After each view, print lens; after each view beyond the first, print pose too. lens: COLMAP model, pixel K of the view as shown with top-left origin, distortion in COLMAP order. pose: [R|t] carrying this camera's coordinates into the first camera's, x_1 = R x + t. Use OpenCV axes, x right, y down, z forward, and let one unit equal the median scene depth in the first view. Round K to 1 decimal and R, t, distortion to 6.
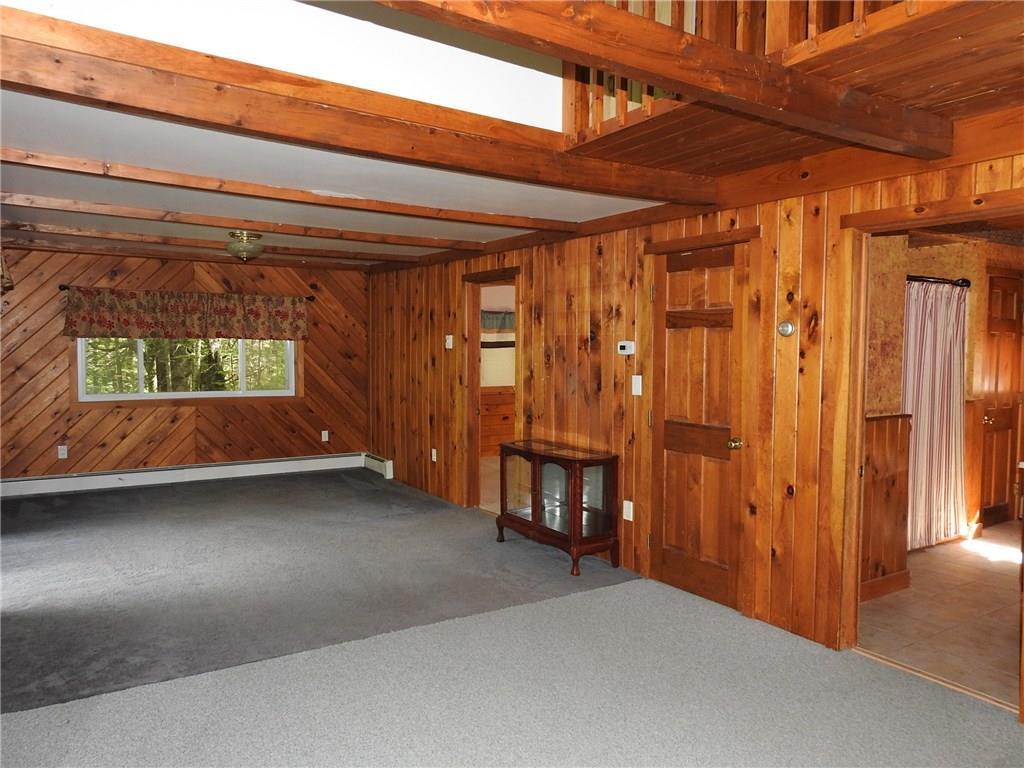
lens RADIAL K [[736.6, 0, 510.4], [0, 736.6, 384.1], [0, 0, 1]] dist [-0.000938, -0.000976]
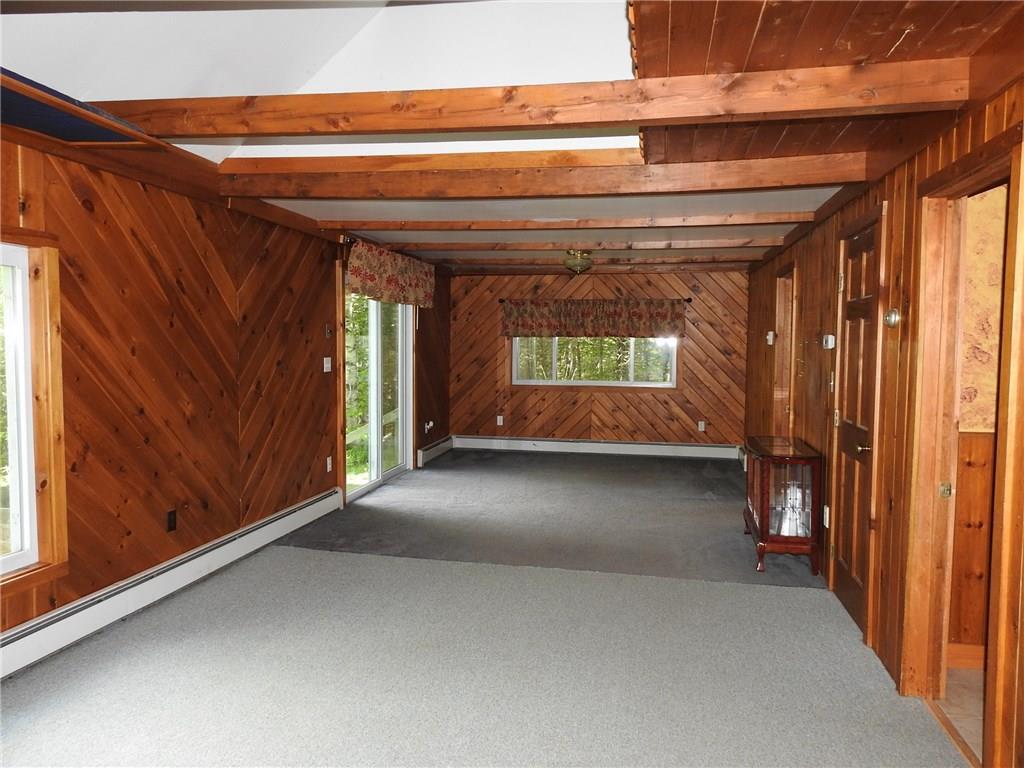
lens RADIAL K [[736.6, 0, 510.1], [0, 736.6, 384.9], [0, 0, 1]] dist [-0.000938, -0.000976]
pose [[0.704422, 0.037039, -0.708814, 0.371466], [-0.037787, 0.999178, 0.014660, 0.004911], [0.708775, 0.016457, 0.705243, 0.040263]]
